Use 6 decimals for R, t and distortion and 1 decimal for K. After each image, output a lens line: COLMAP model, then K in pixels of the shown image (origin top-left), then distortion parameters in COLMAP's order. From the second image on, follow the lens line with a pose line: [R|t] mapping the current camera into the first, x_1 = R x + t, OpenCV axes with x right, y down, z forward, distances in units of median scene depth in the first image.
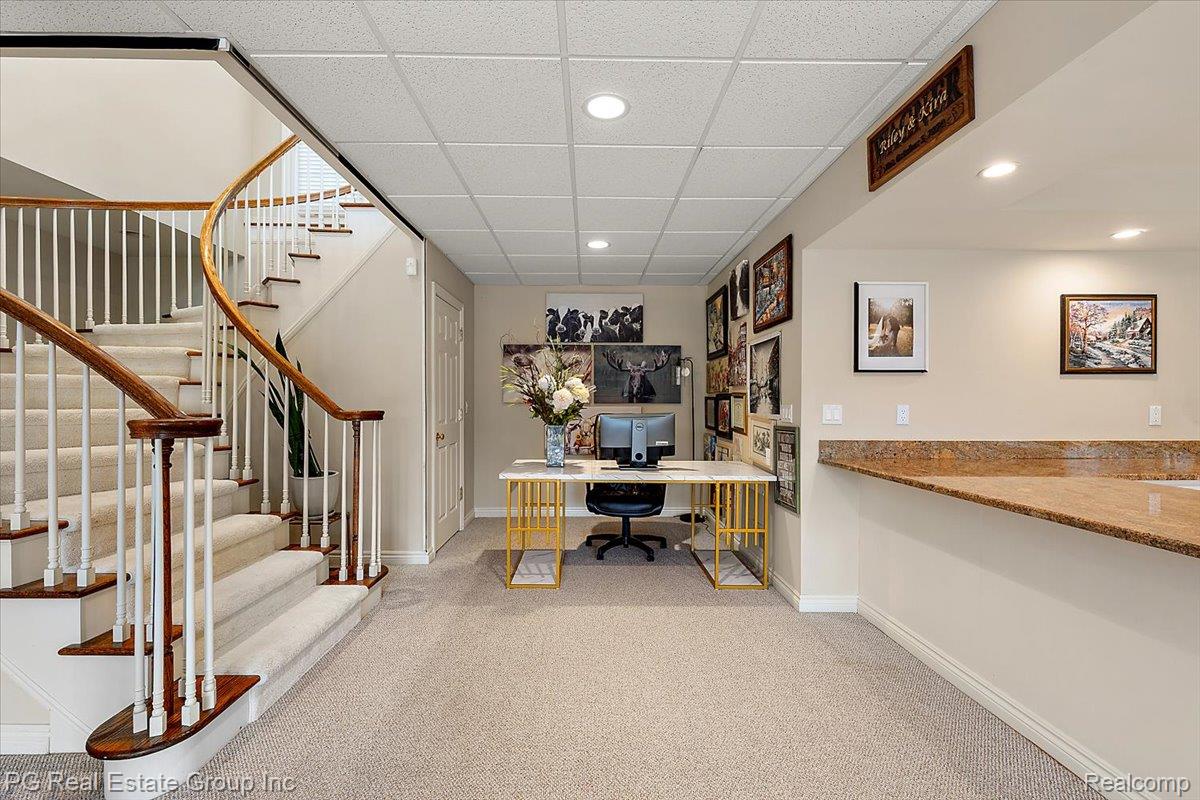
lens RADIAL K [[506.4, 0, 594.4], [0, 506.4, 403.1], [0, 0, 1]] dist [-0.001559, 0.000820]
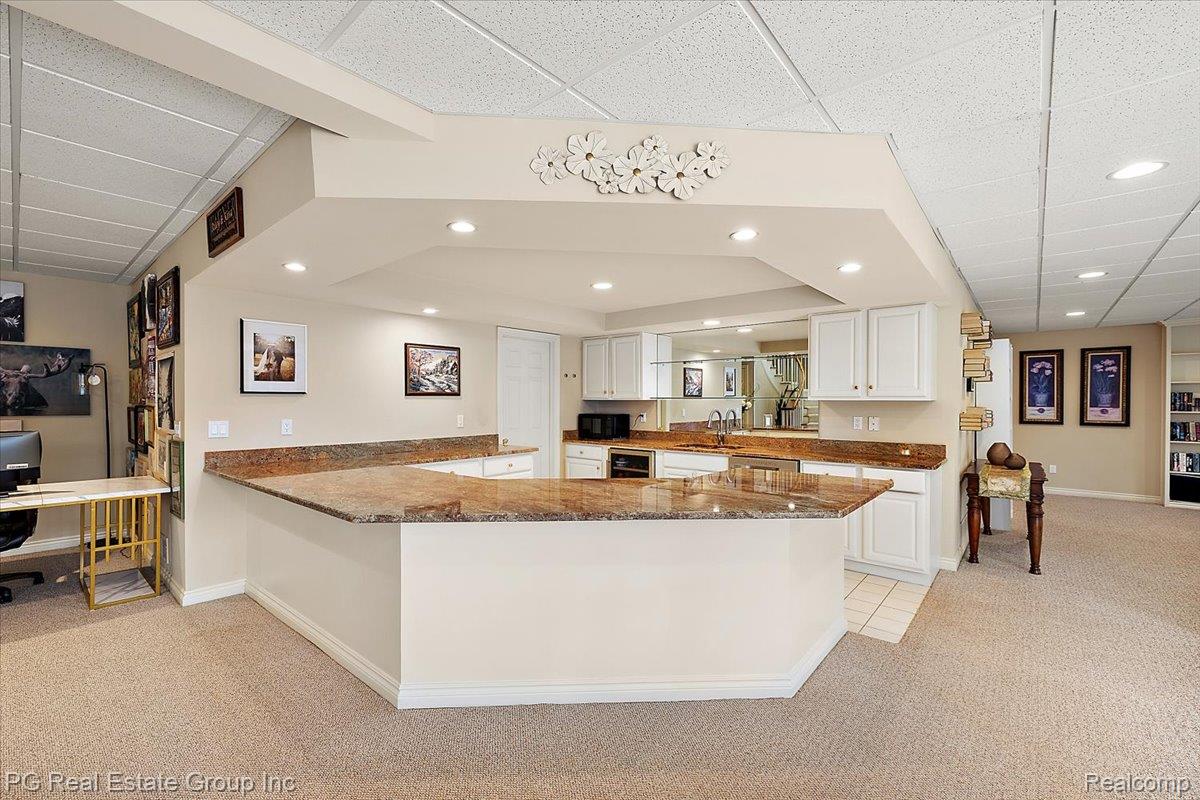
lens RADIAL K [[506.4, 0, 598.2], [0, 506.4, 402.5], [0, 0, 1]] dist [-0.001559, 0.000820]
pose [[0.667674, -0.004200, 0.744442, 0.180433], [0.000243, 0.999985, 0.005424, -0.044188], [-0.744453, -0.003440, 0.667666, -0.415984]]
